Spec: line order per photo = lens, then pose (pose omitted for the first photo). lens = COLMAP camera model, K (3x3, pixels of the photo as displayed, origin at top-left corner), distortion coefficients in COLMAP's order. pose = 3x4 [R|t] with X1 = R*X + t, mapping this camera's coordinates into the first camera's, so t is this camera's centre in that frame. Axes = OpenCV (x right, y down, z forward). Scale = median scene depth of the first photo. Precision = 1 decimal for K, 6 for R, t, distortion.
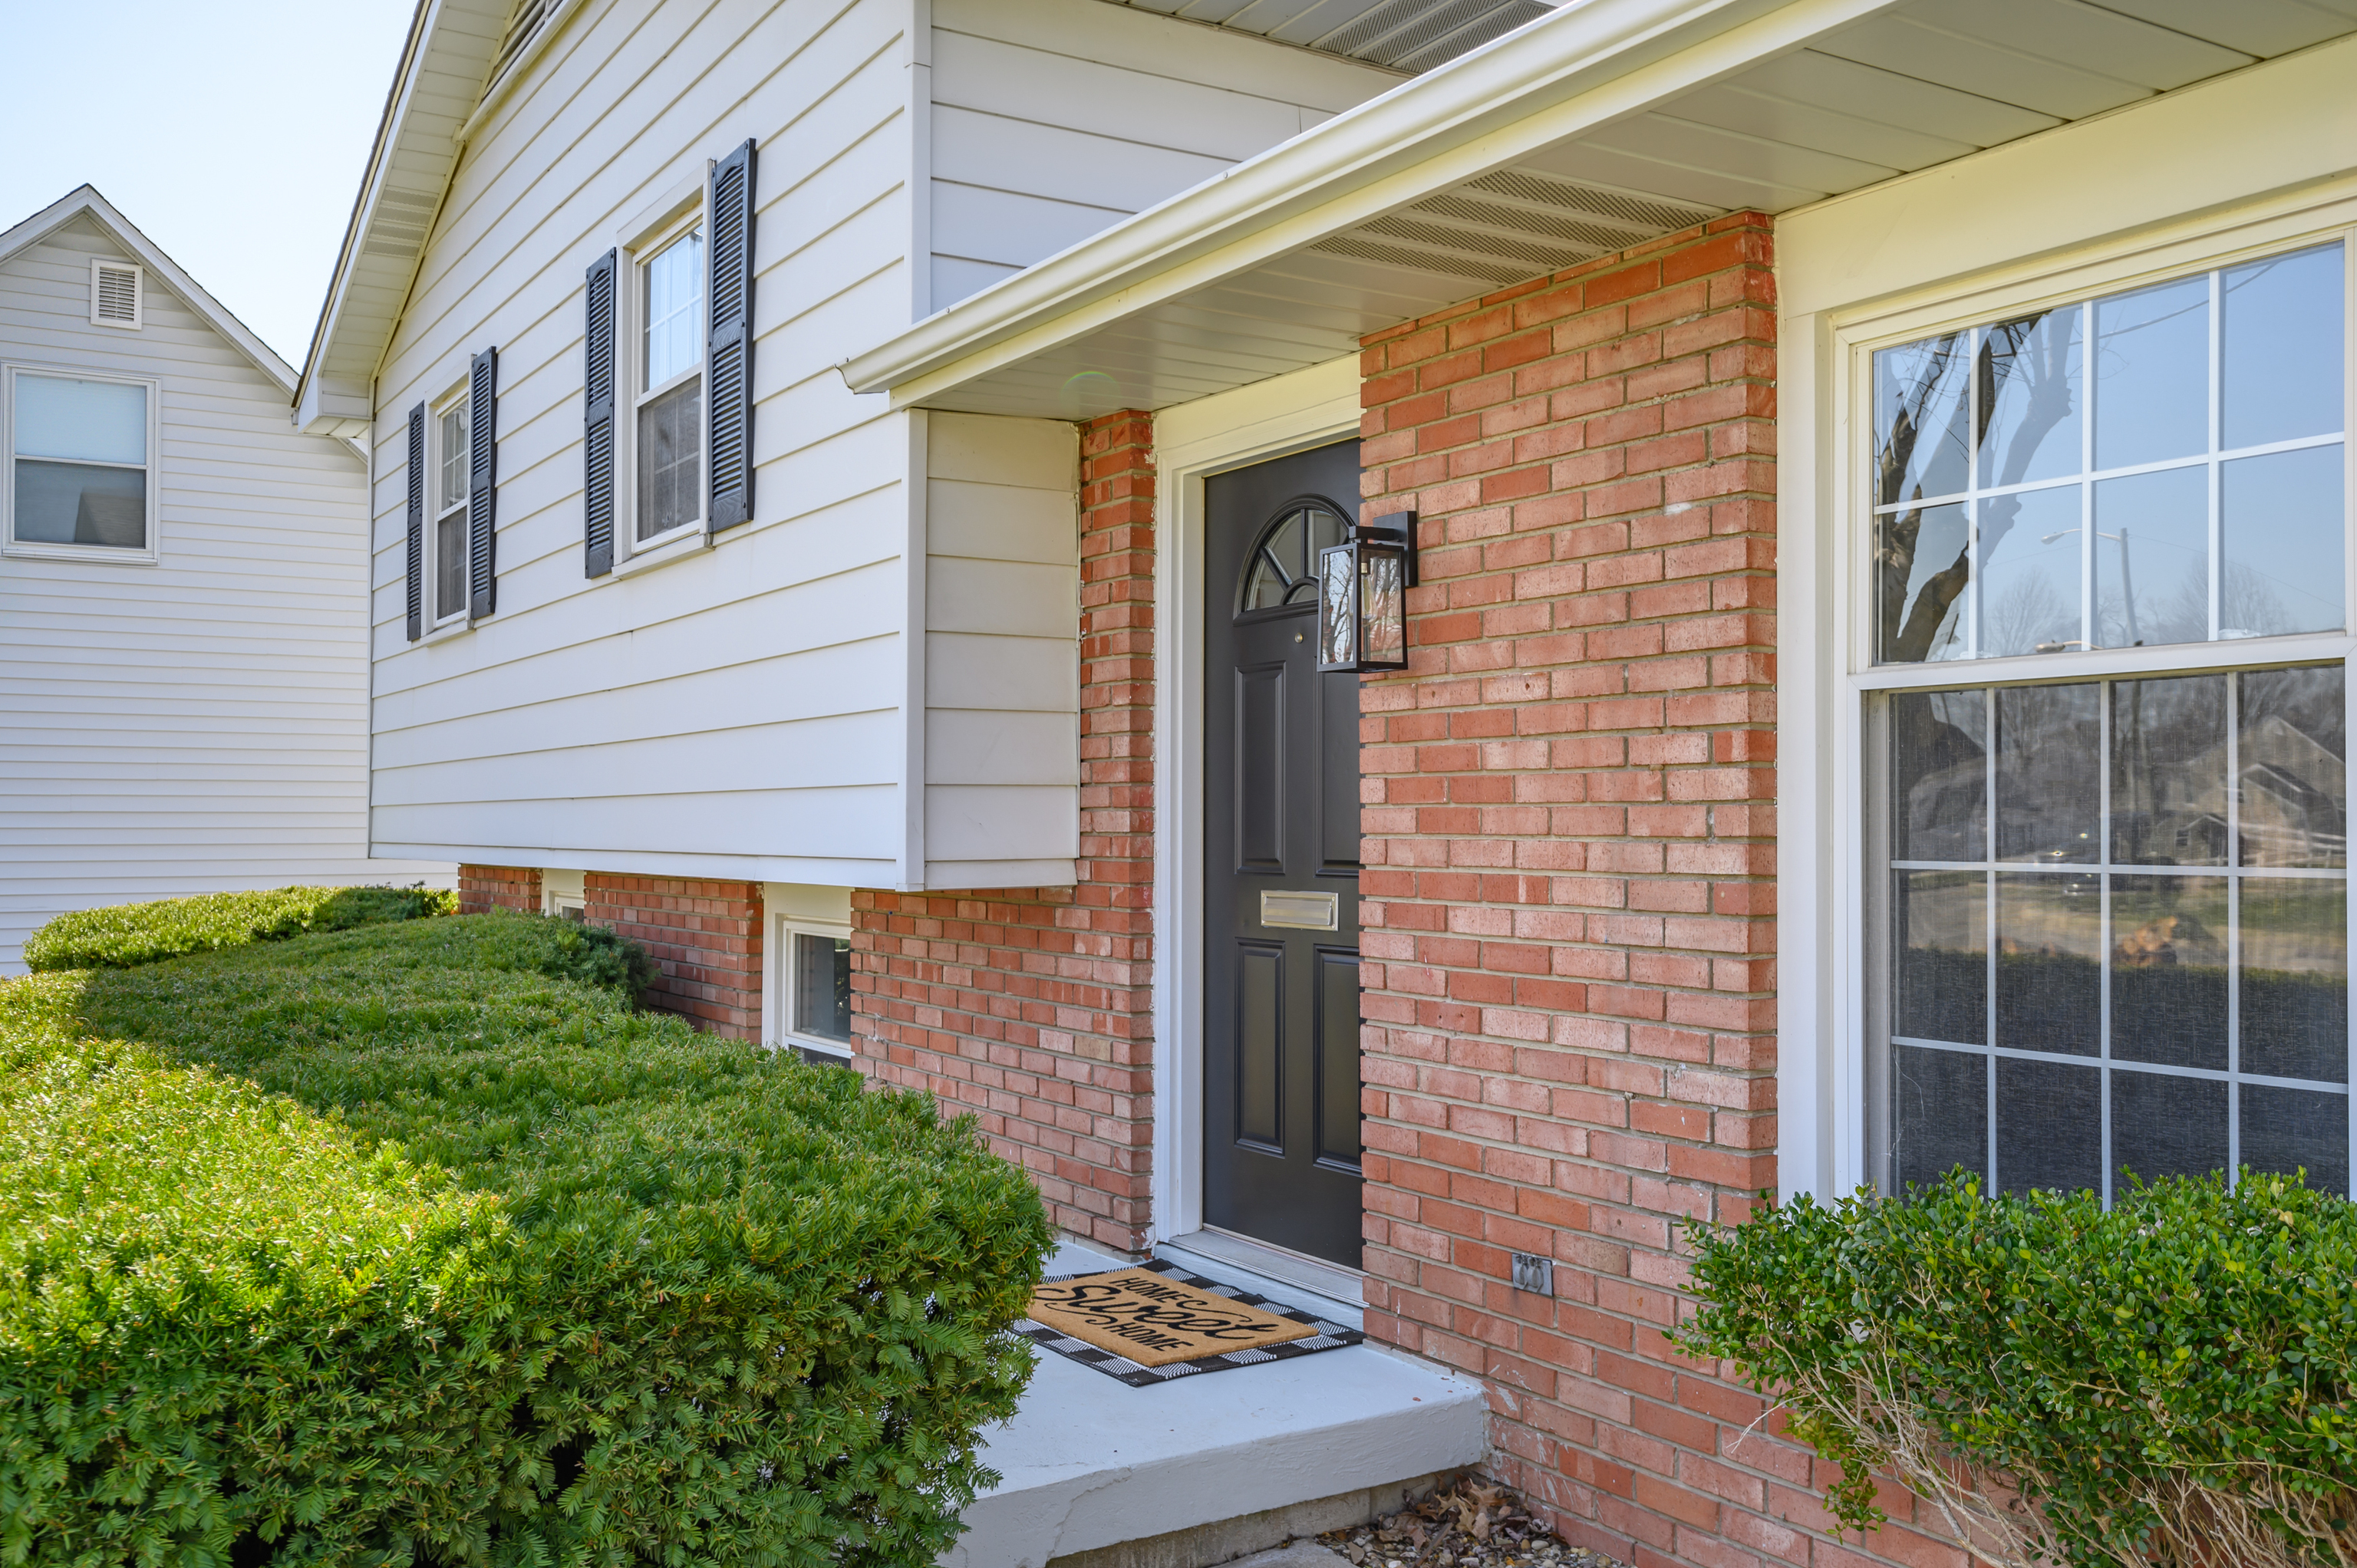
lens RADIAL K [[2038.3, 0, 1173.7], [0, 2038.3, 804.1], [0, 0, 1]] dist [-0.007744, 0.000509]
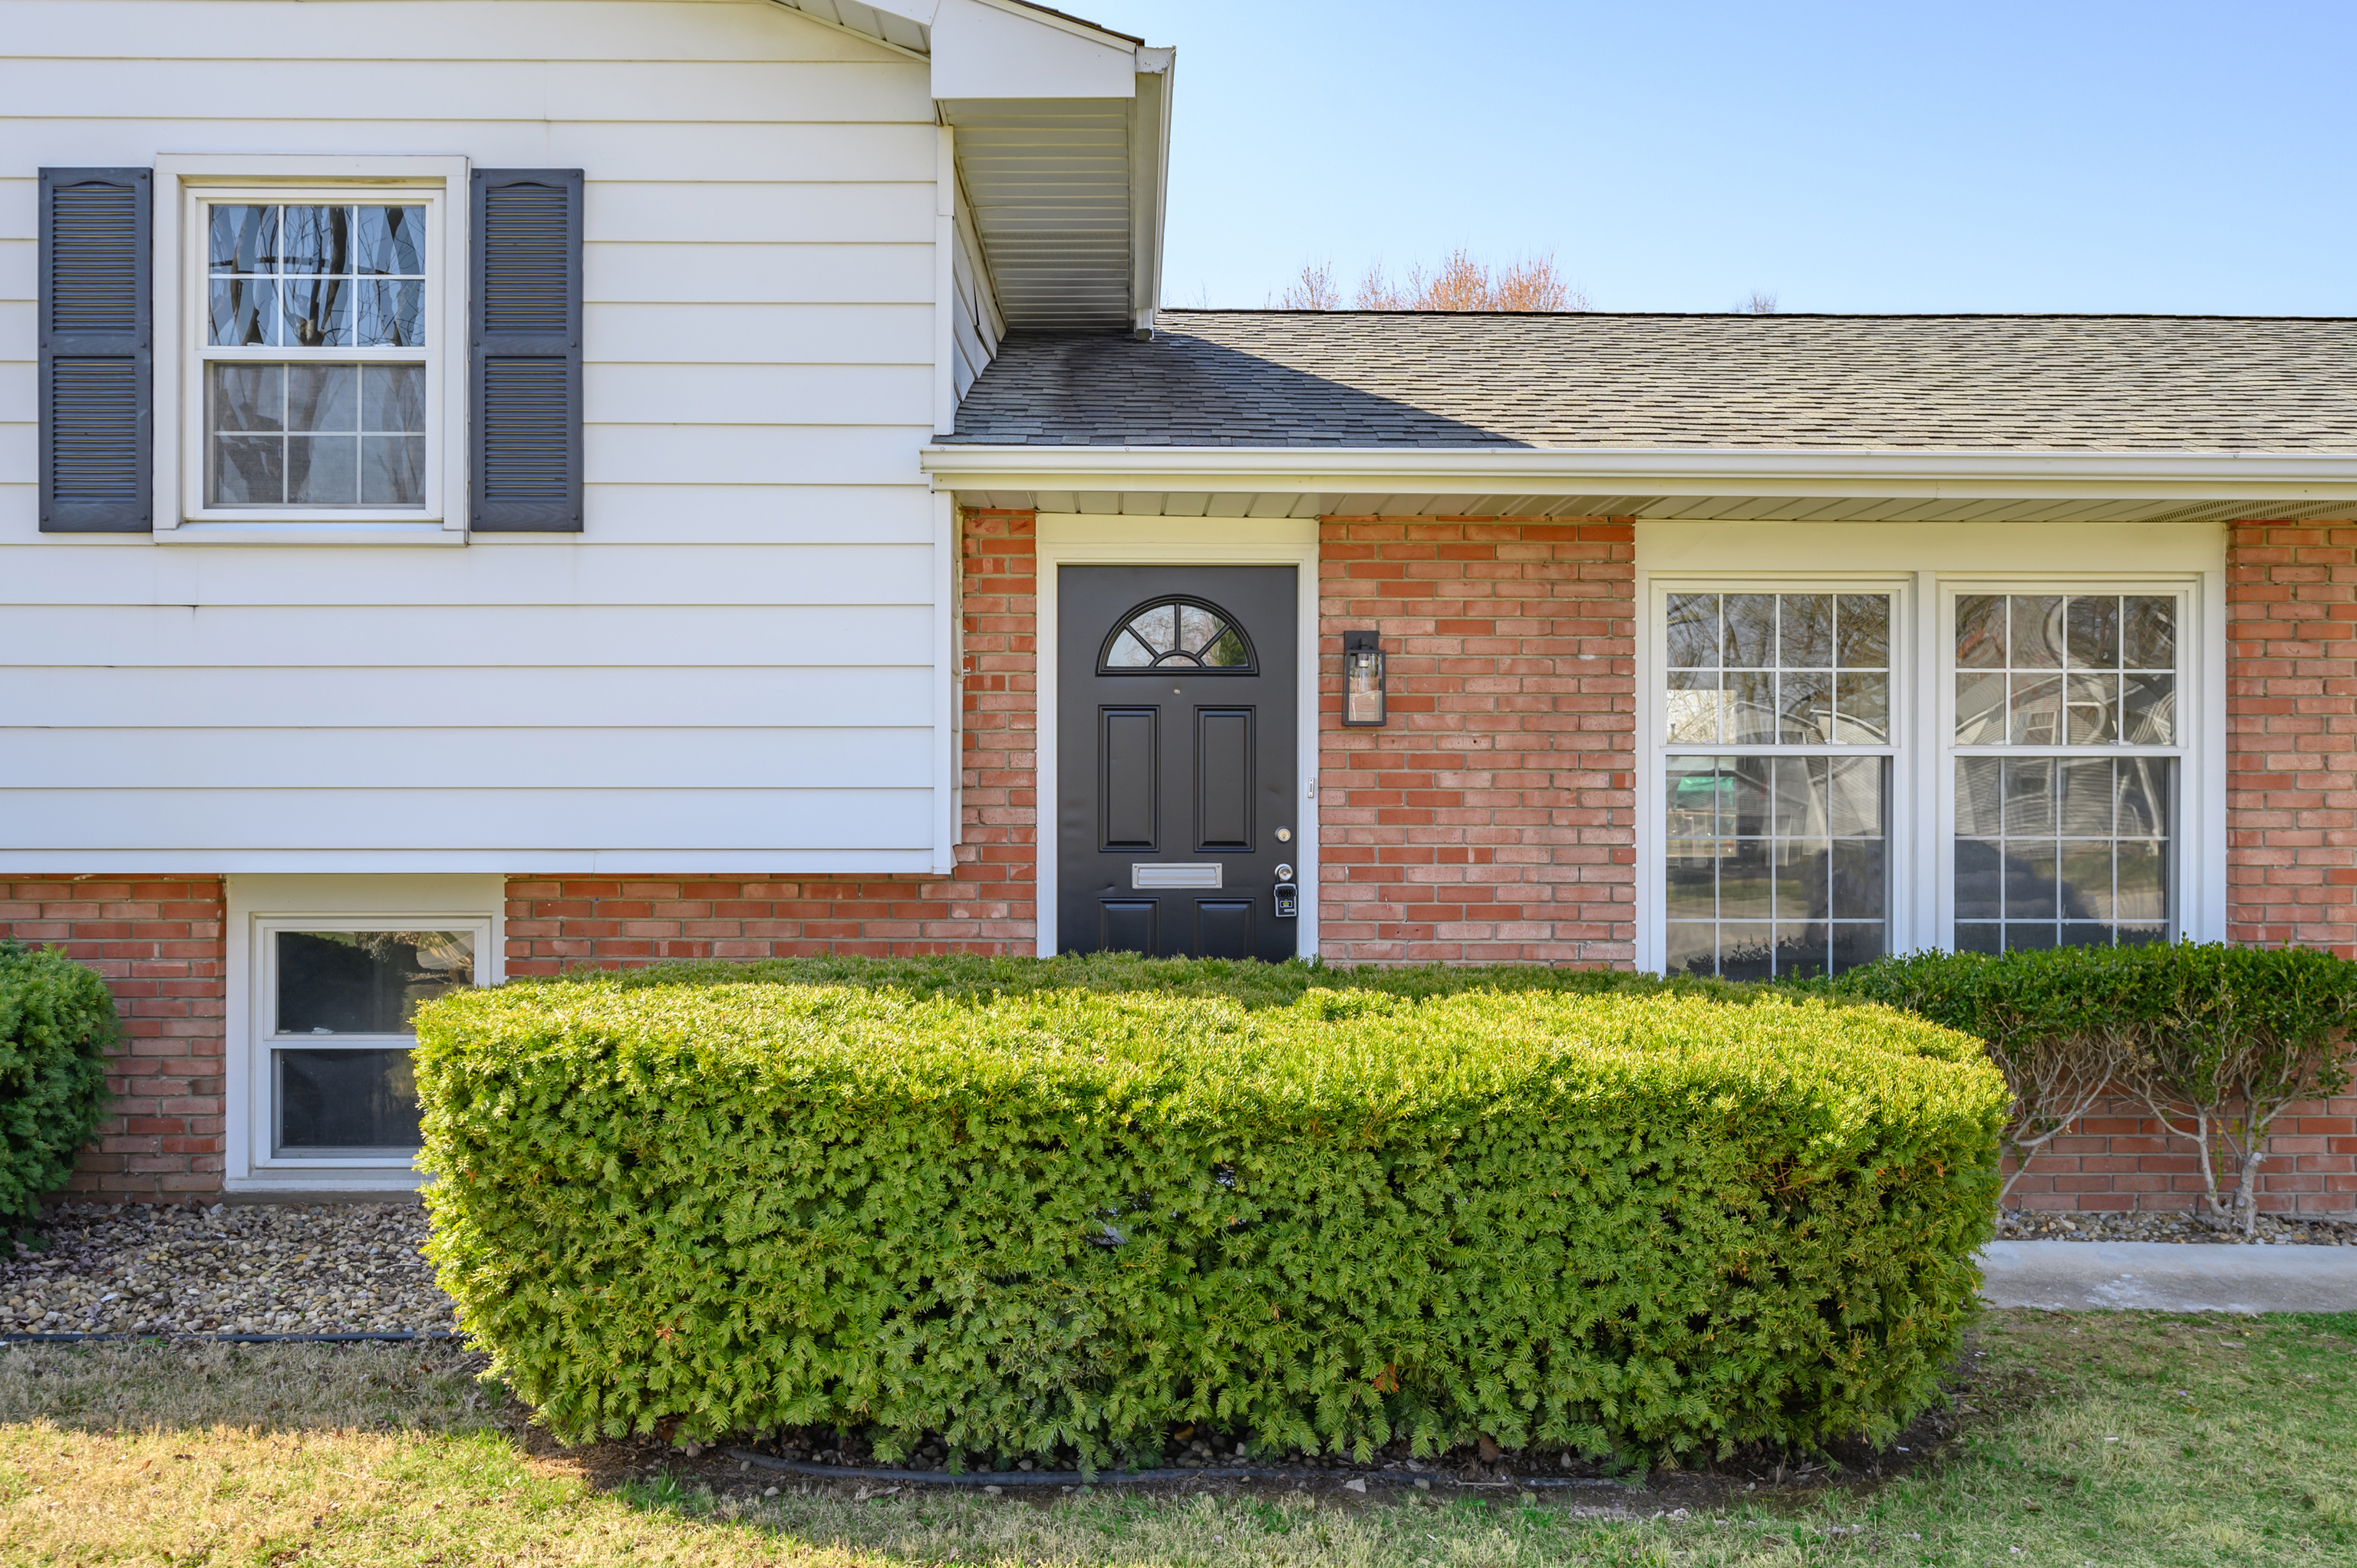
lens RADIAL K [[2038.3, 0, 1170.0], [0, 2038.3, 775.8], [0, 0, 1]] dist [-0.007744, 0.000509]
pose [[0.522862, 0.006295, 0.852394, -1.440036], [-0.010144, 0.999948, -0.001162, -0.022211], [-0.852357, -0.008039, 0.522899, 0.281471]]
